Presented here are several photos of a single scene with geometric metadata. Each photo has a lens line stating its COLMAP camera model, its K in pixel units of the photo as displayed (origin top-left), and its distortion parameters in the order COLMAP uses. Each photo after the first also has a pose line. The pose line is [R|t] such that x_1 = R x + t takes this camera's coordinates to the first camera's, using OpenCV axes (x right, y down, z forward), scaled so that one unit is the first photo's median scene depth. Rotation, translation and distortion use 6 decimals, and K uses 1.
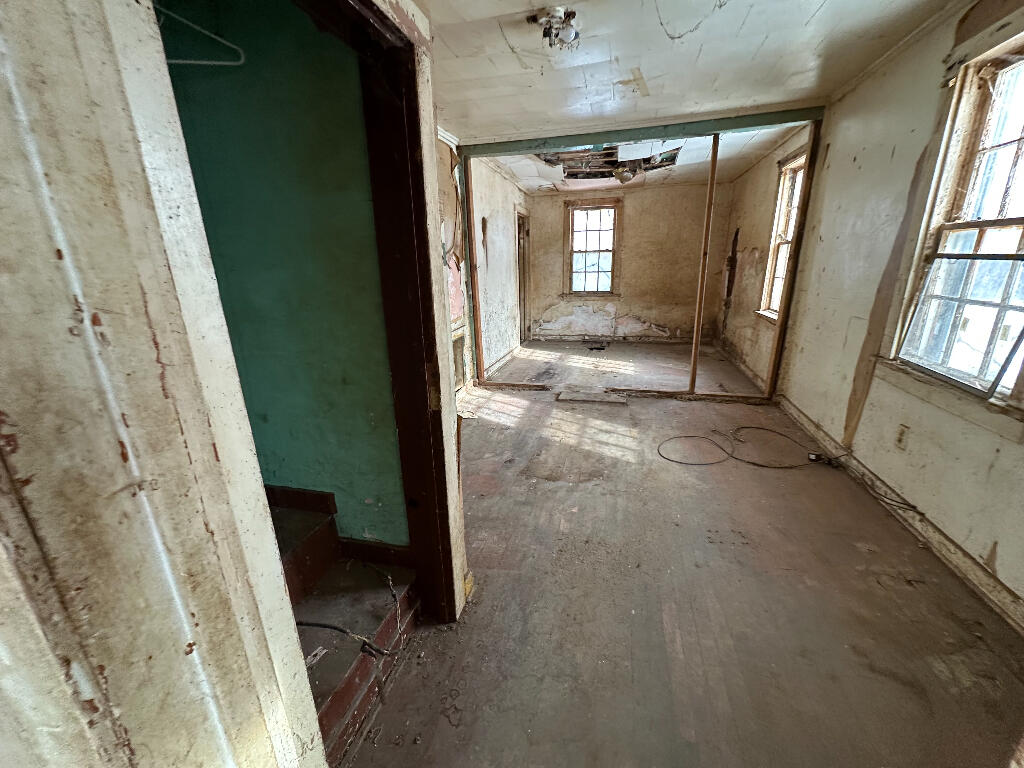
lens RADIAL K [[406.8, 0, 512.8], [0, 406.8, 383.3], [0, 0, 1]] dist [-0.001642, -0.000002]
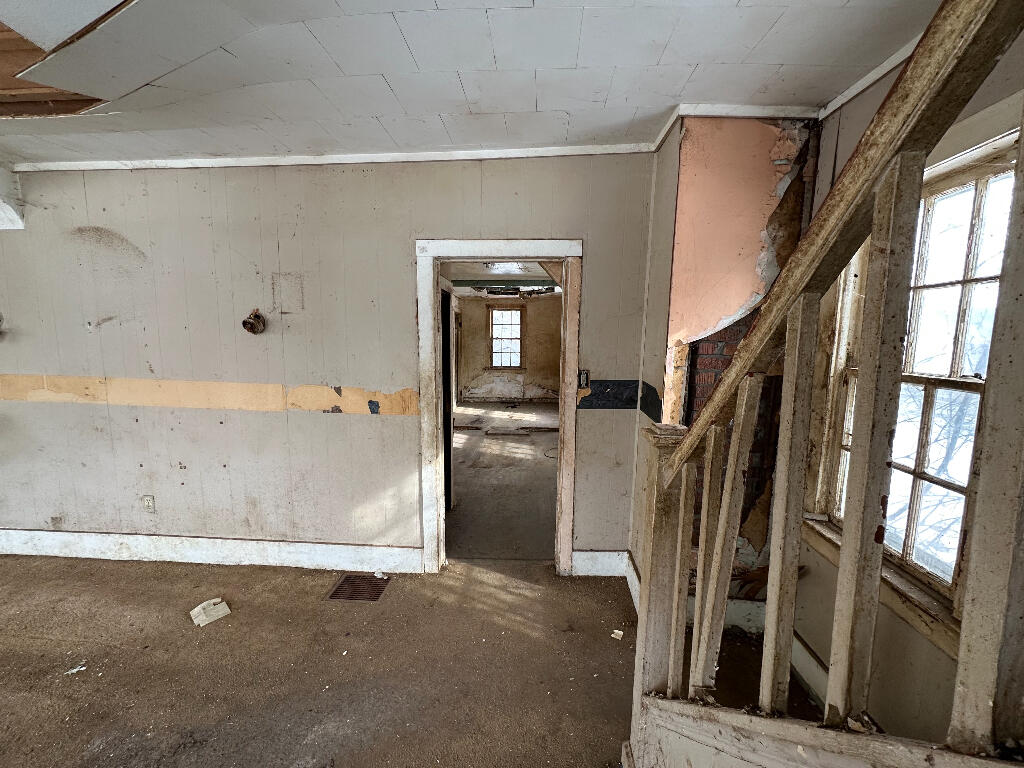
lens RADIAL K [[406.8, 0, 510.4], [0, 406.8, 383.7], [0, 0, 1]] dist [-0.001642, -0.000002]
pose [[0.980812, 0.007591, 0.194810, -0.087353], [0.026187, 0.985056, -0.170230, 0.095994], [-0.193191, 0.172065, 0.965956, -0.462912]]
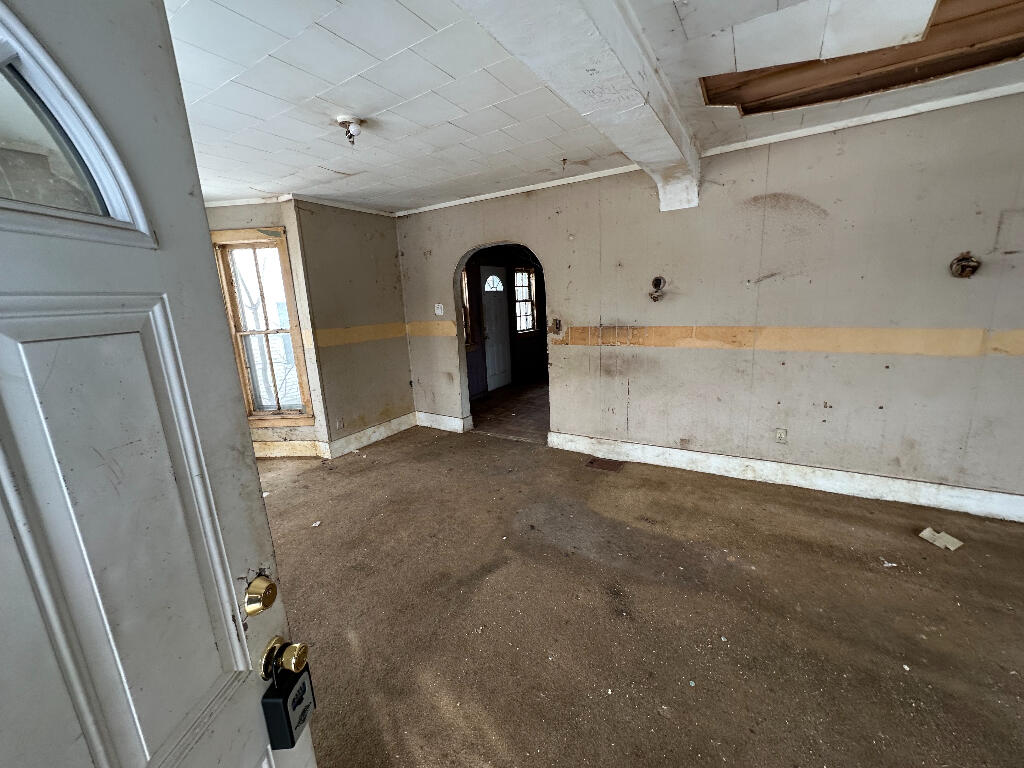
lens RADIAL K [[406.8, 0, 510.9], [0, 406.8, 384.1], [0, 0, 1]] dist [-0.001642, -0.000002]
pose [[0.960985, 0.027080, -0.275273, -0.713042], [-0.046013, 0.996980, -0.062556, 0.129162], [0.272747, 0.072781, 0.959329, -0.548504]]
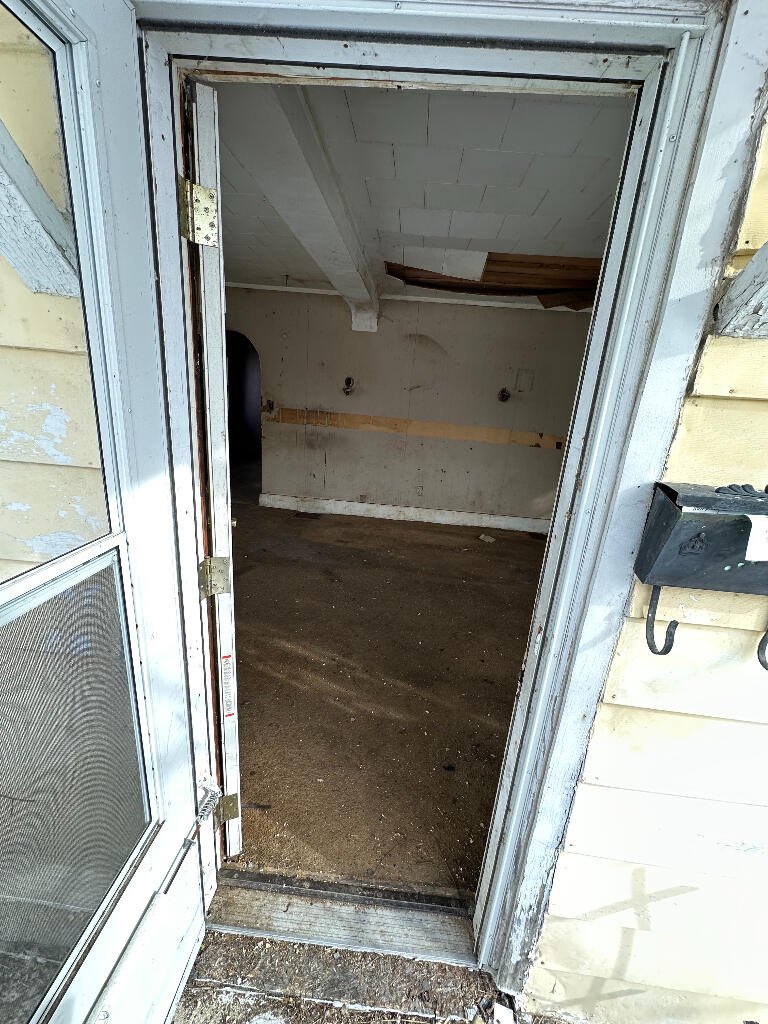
lens RADIAL K [[406.8, 0, 384.0], [0, 406.8, 514.0], [0, 0, 1]] dist [-0.001642, -0.000002]
pose [[0.976358, 0.037461, 0.212888, -0.782066], [-0.037461, 0.999290, -0.004034, 0.219603], [-0.212888, -0.004037, 0.977068, -0.799296]]
